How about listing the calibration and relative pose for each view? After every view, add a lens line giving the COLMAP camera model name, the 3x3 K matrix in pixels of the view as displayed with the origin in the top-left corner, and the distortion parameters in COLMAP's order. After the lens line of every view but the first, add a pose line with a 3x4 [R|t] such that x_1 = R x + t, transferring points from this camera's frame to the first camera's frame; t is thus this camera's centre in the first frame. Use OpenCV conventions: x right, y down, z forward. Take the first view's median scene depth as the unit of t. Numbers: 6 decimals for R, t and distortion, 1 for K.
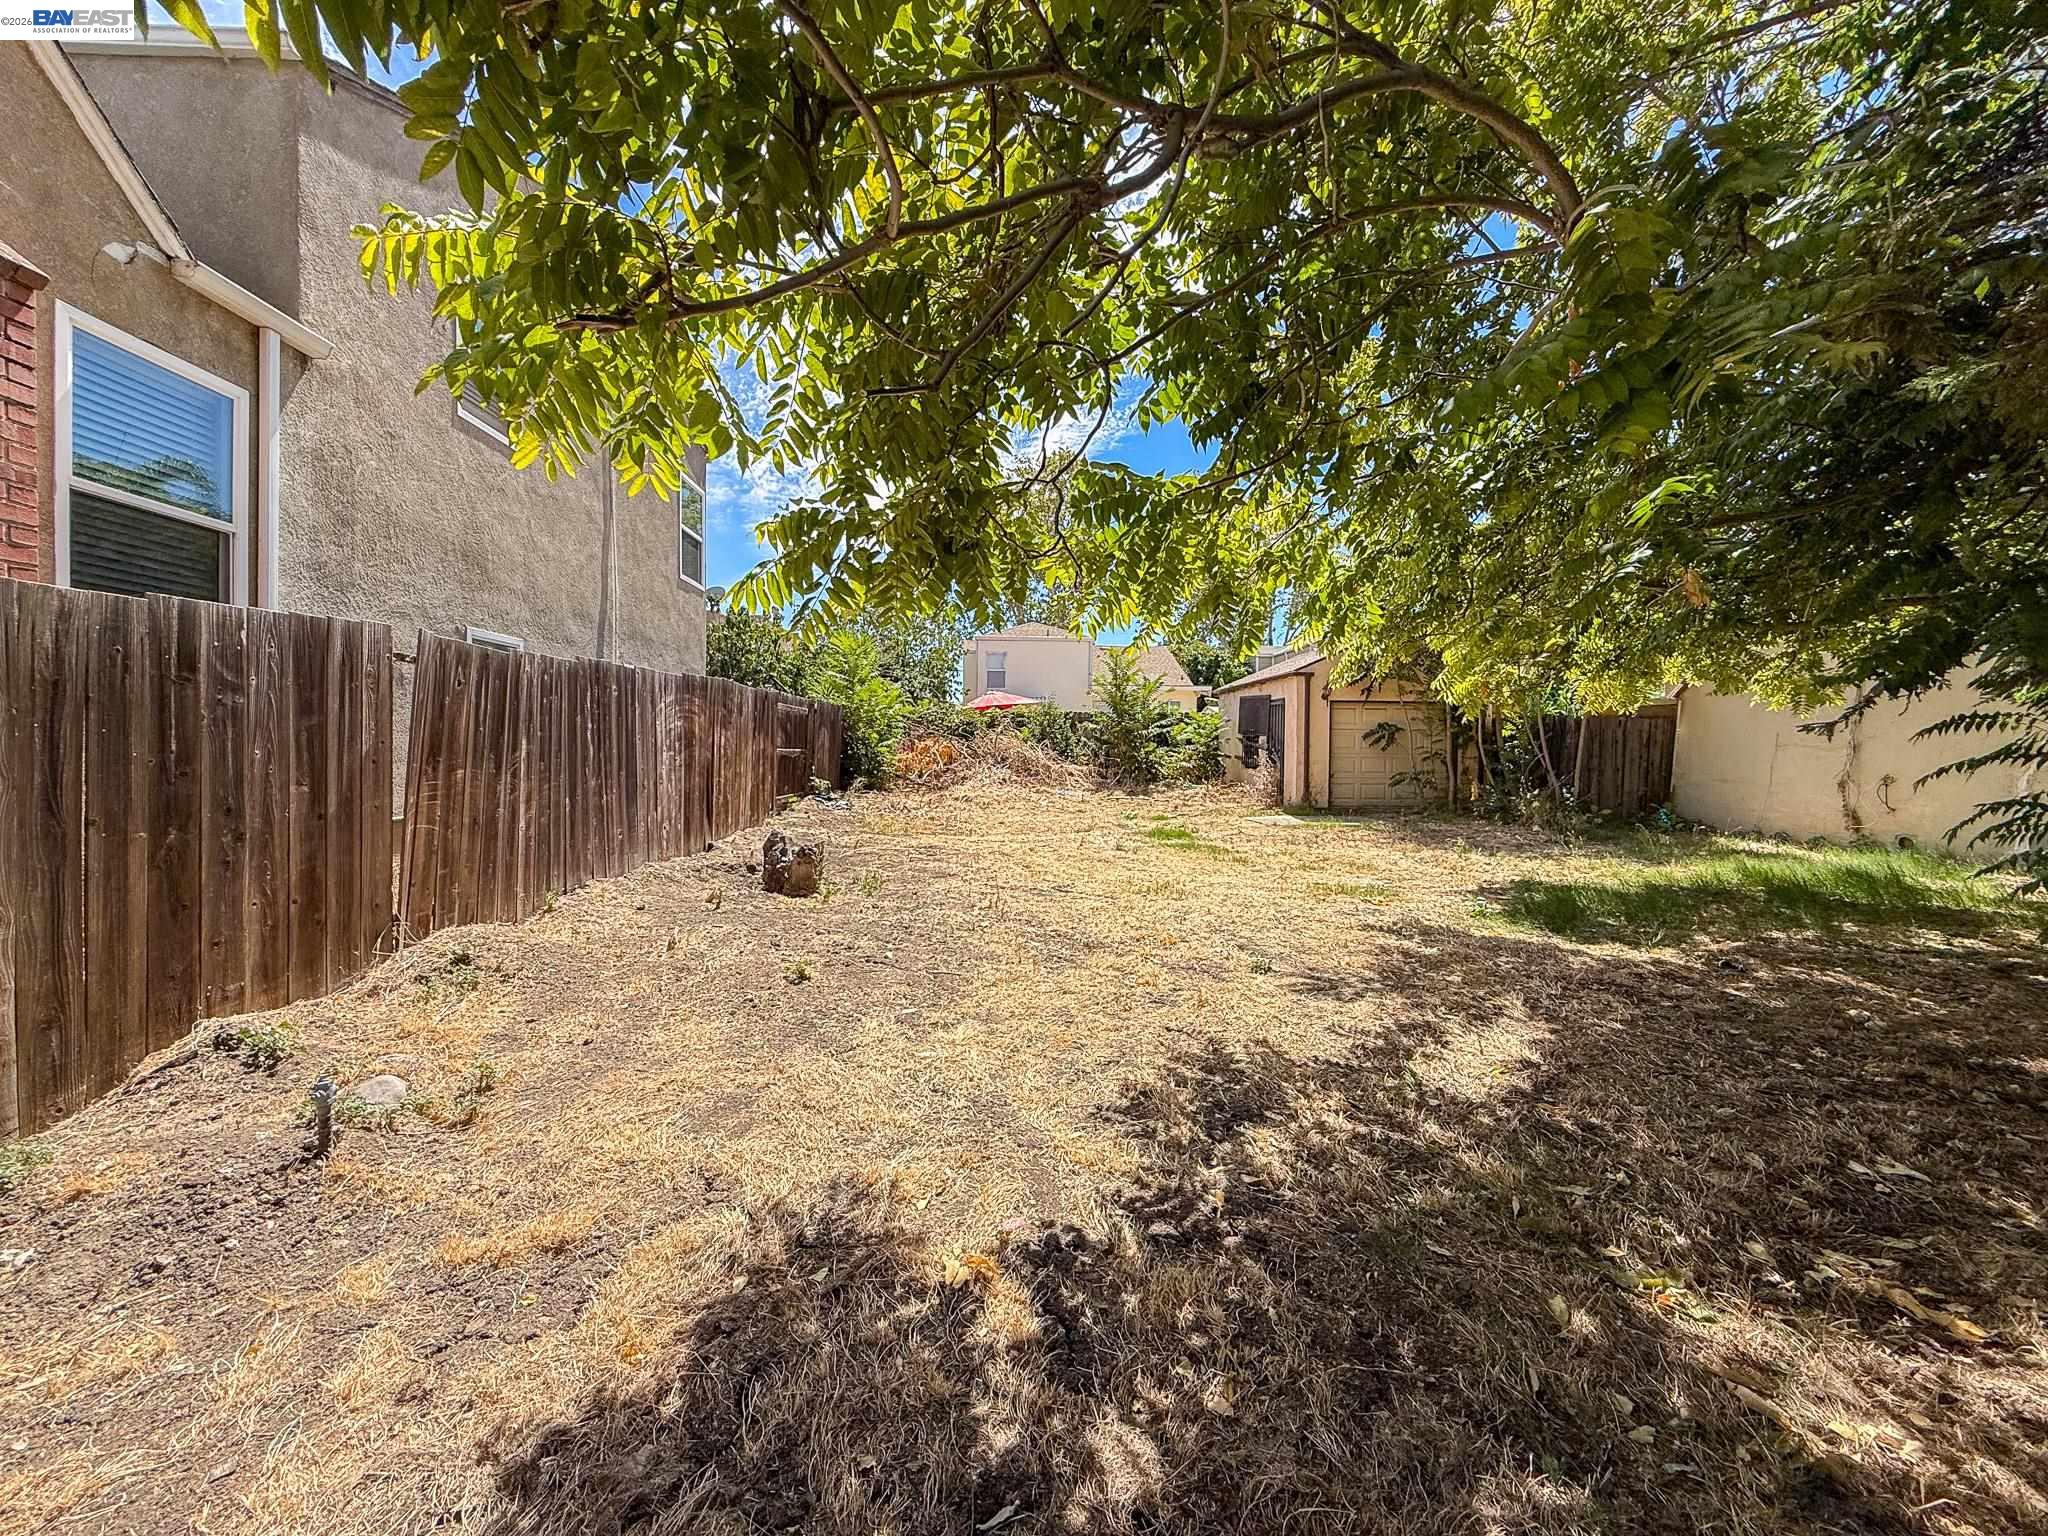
lens RADIAL K [[813.5, 0, 1019.0], [0, 813.5, 759.1], [0, 0, 1]] dist [0.000785, -0.000229]
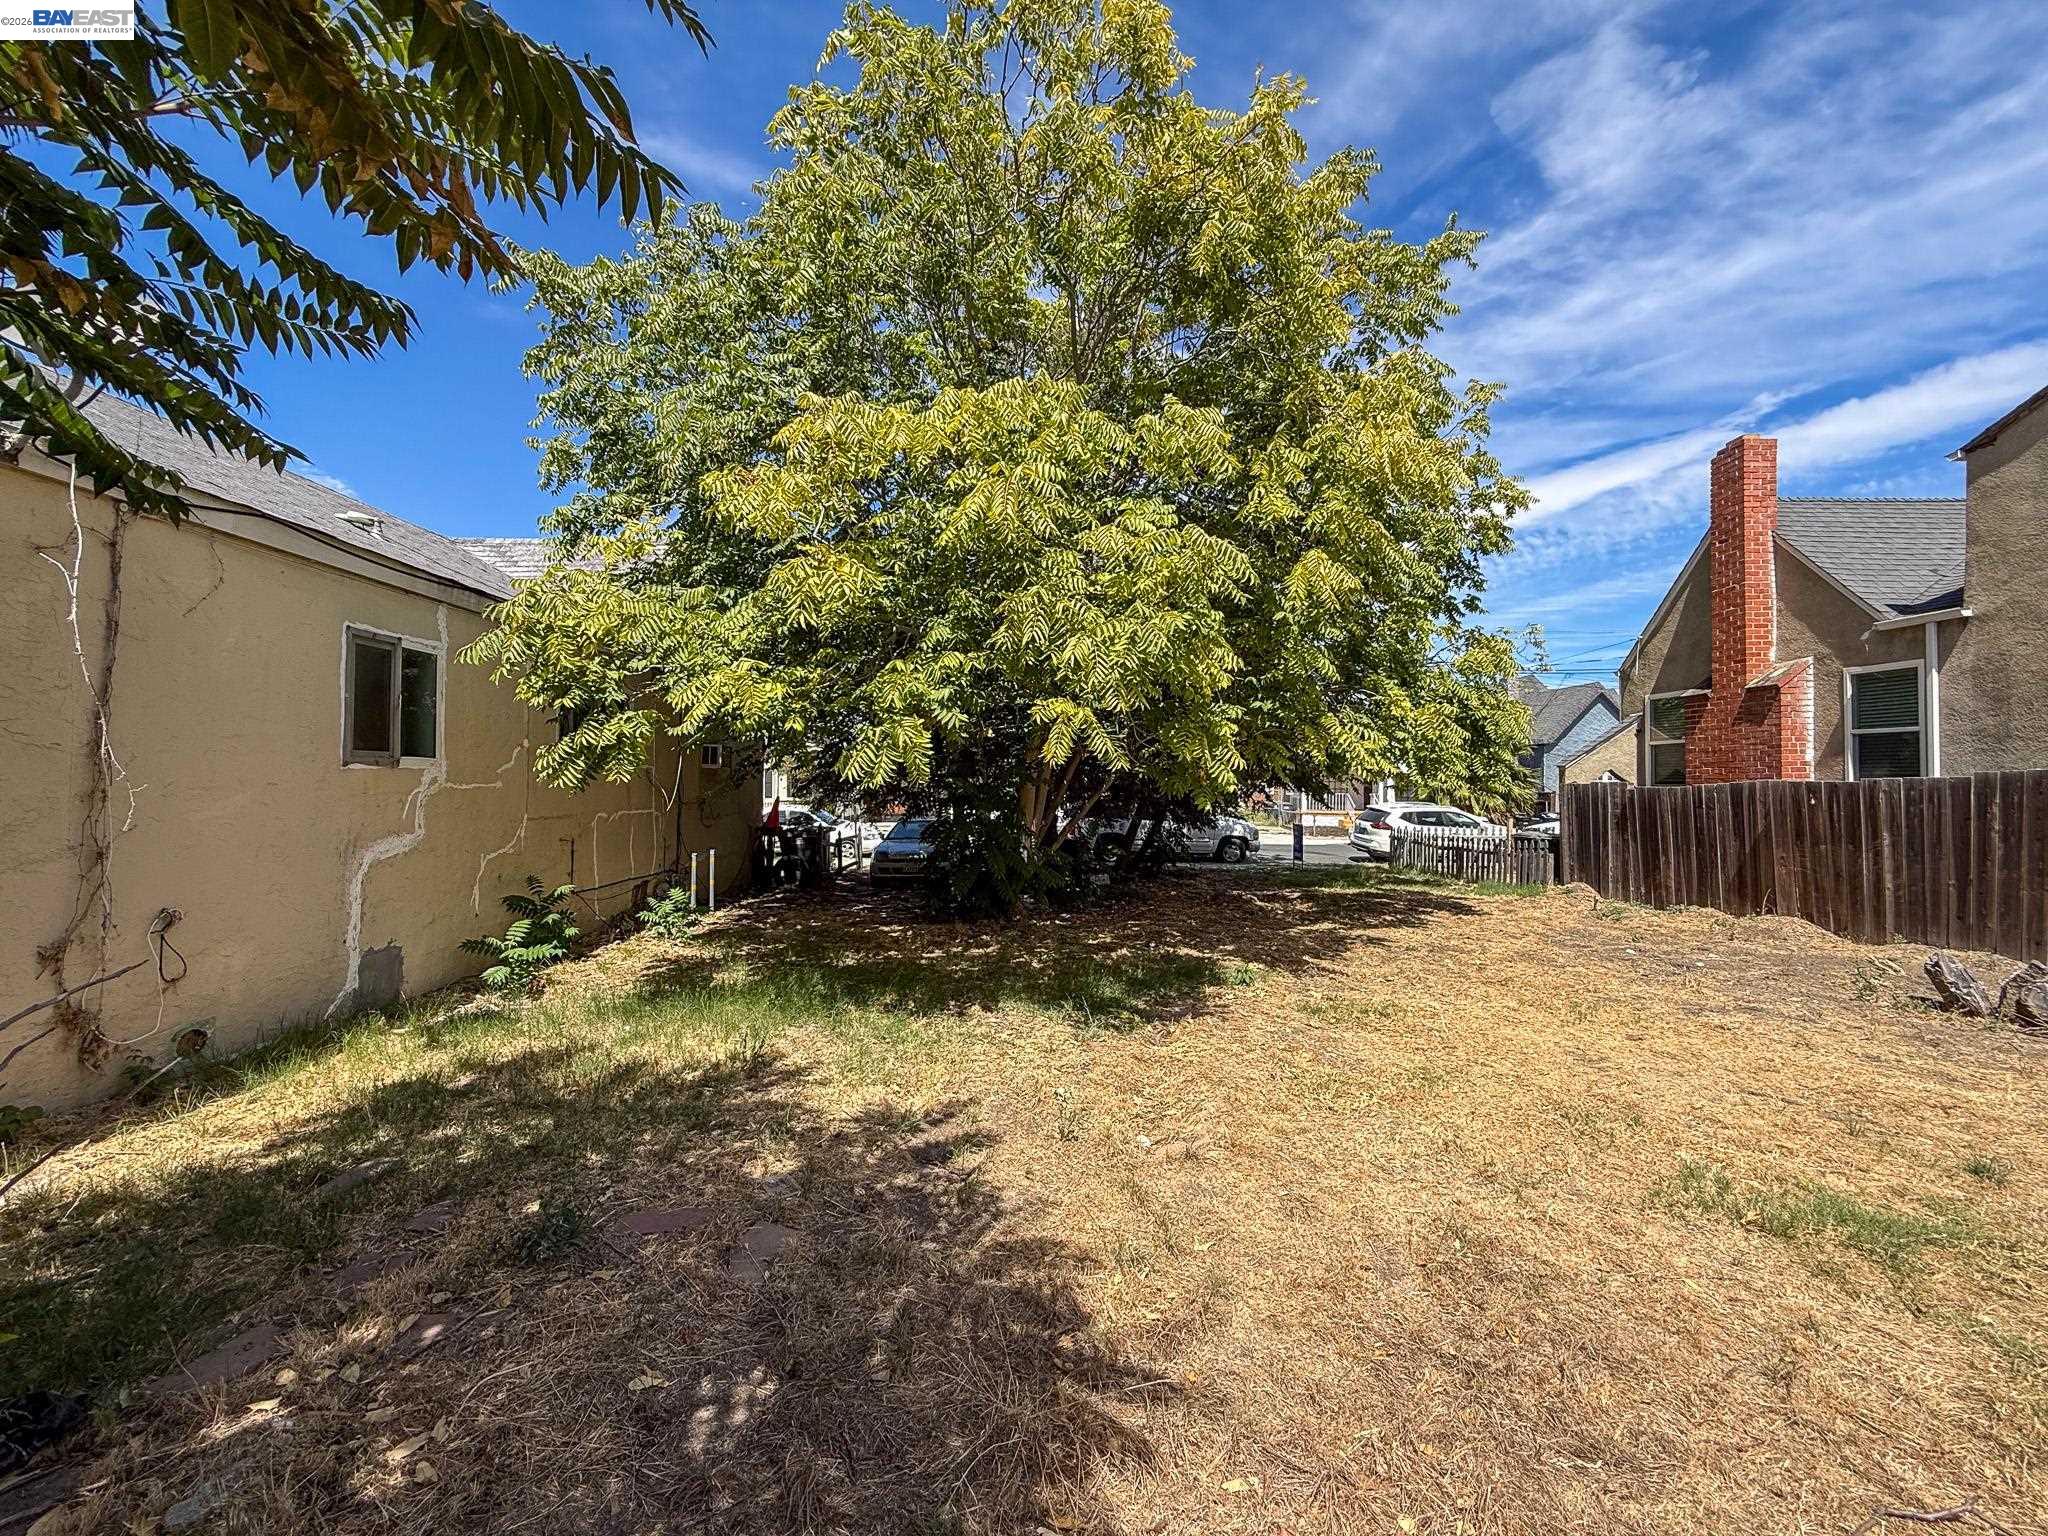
lens RADIAL K [[813.5, 0, 1014.4], [0, 813.5, 773.1], [0, 0, 1]] dist [0.000785, -0.000229]
pose [[-0.999188, -0.014697, 0.037506, 0.621055], [-0.014578, 0.999888, 0.003453, -0.072501], [-0.037553, 0.002903, -0.999290, 1.583101]]
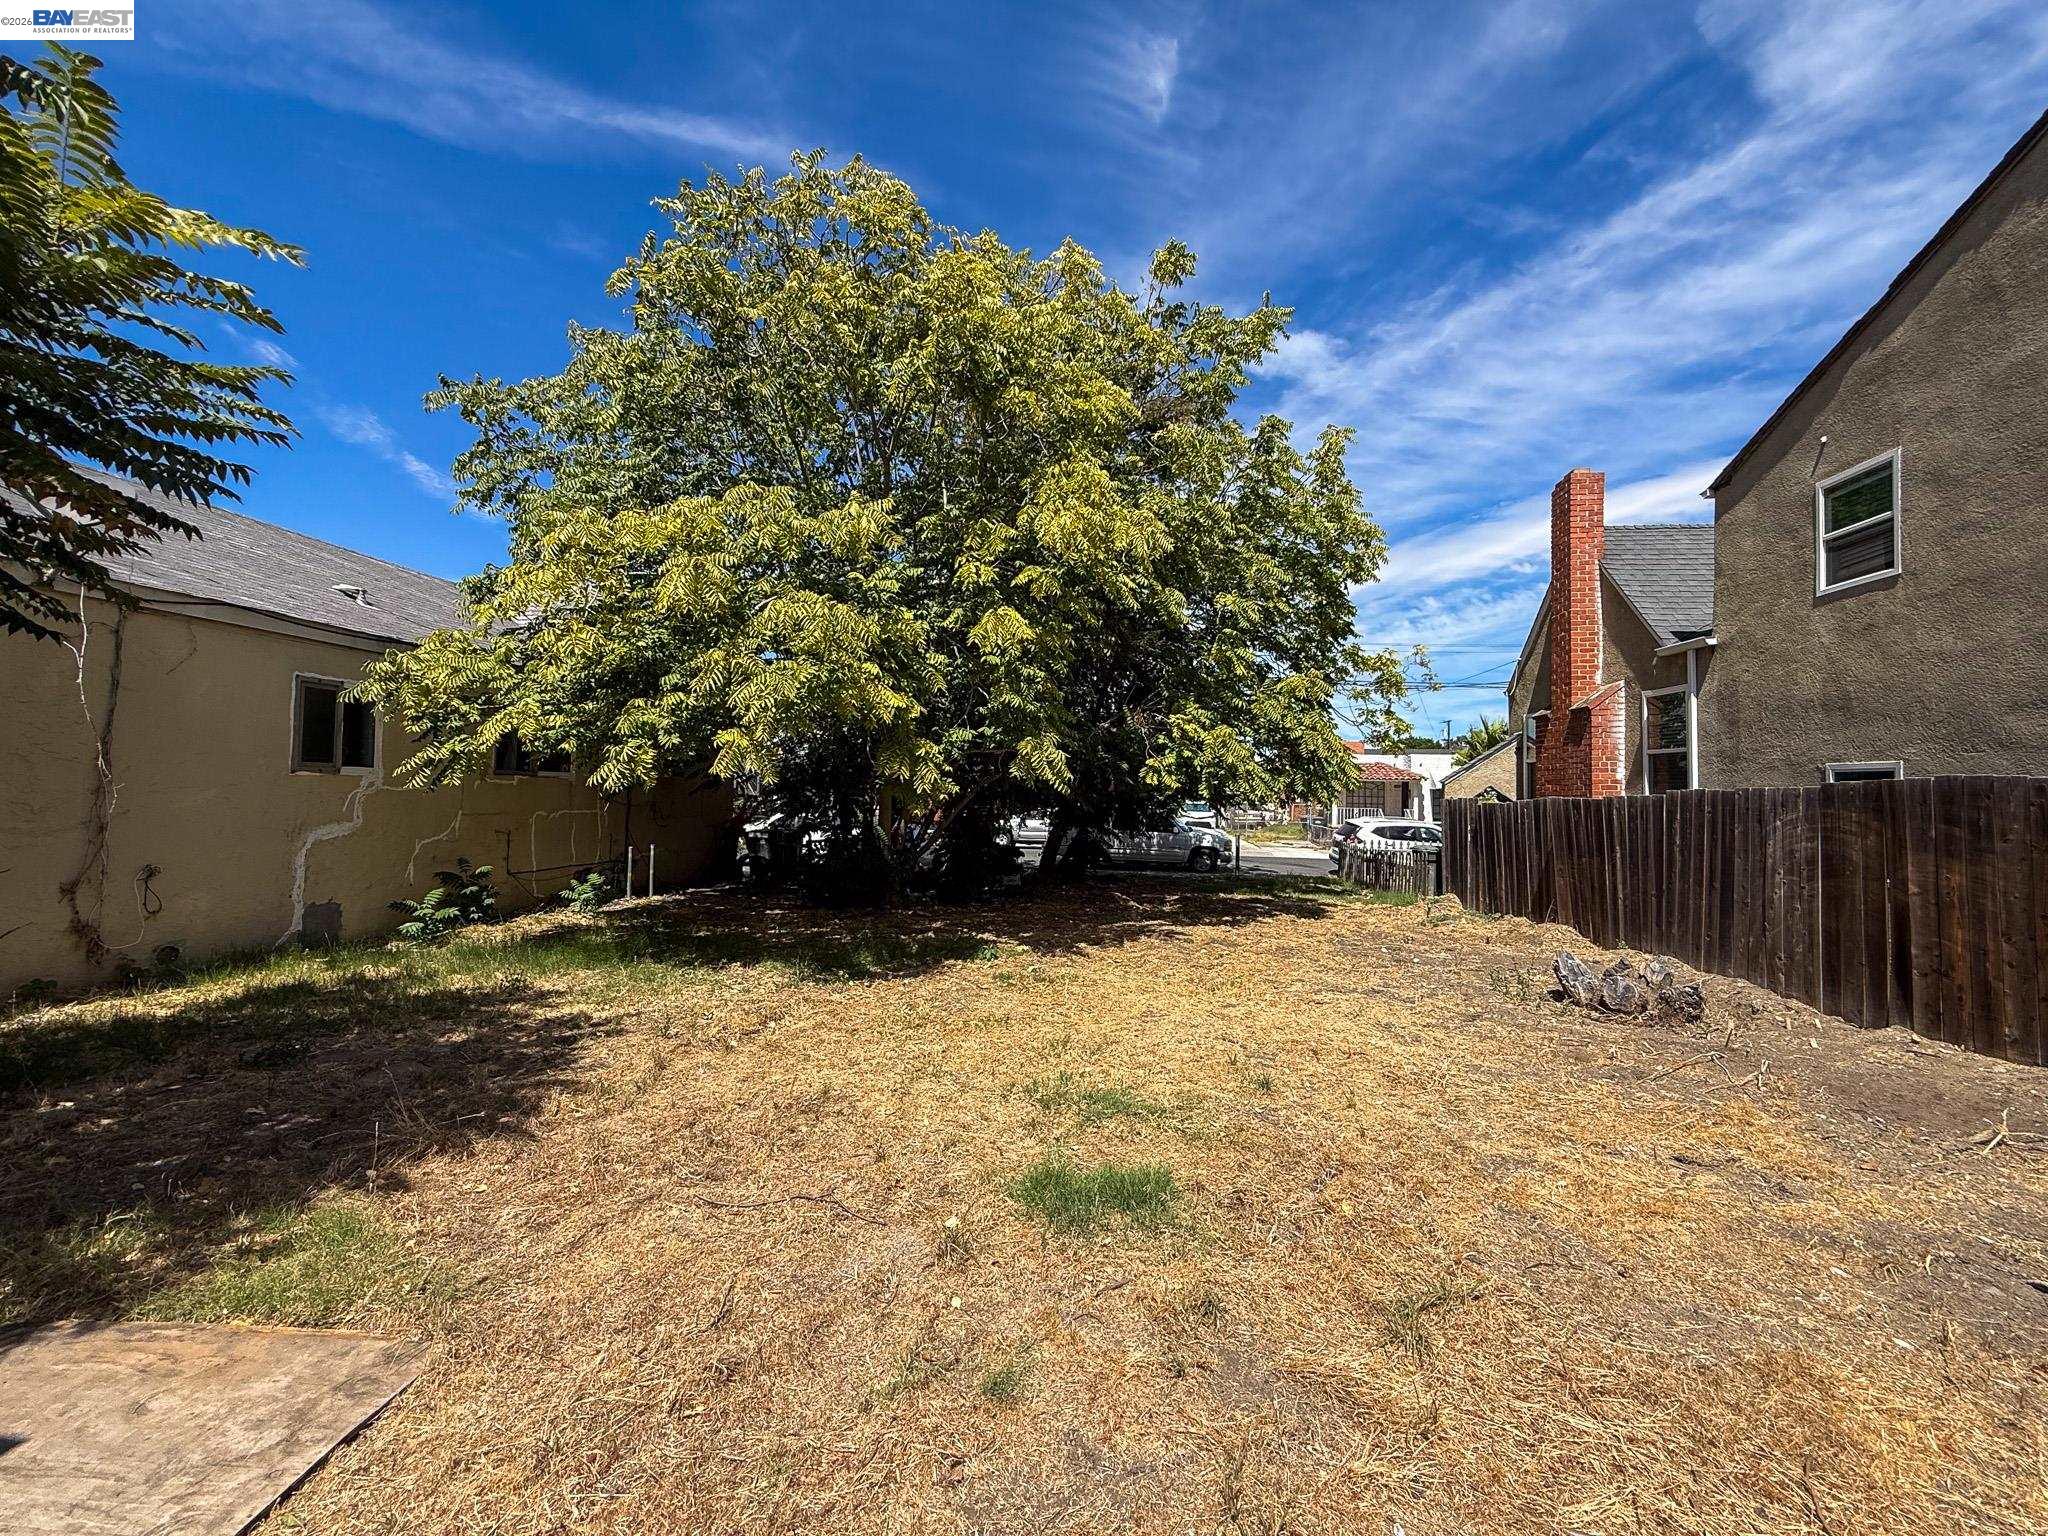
lens RADIAL K [[813.5, 0, 1016.2], [0, 813.5, 786.8], [0, 0, 1]] dist [0.000785, -0.000229]
pose [[-0.986434, -0.025549, 0.162159, 0.222287], [-0.024171, 0.999653, 0.010470, -0.082280], [-0.162370, 0.006408, -0.986709, 1.730961]]
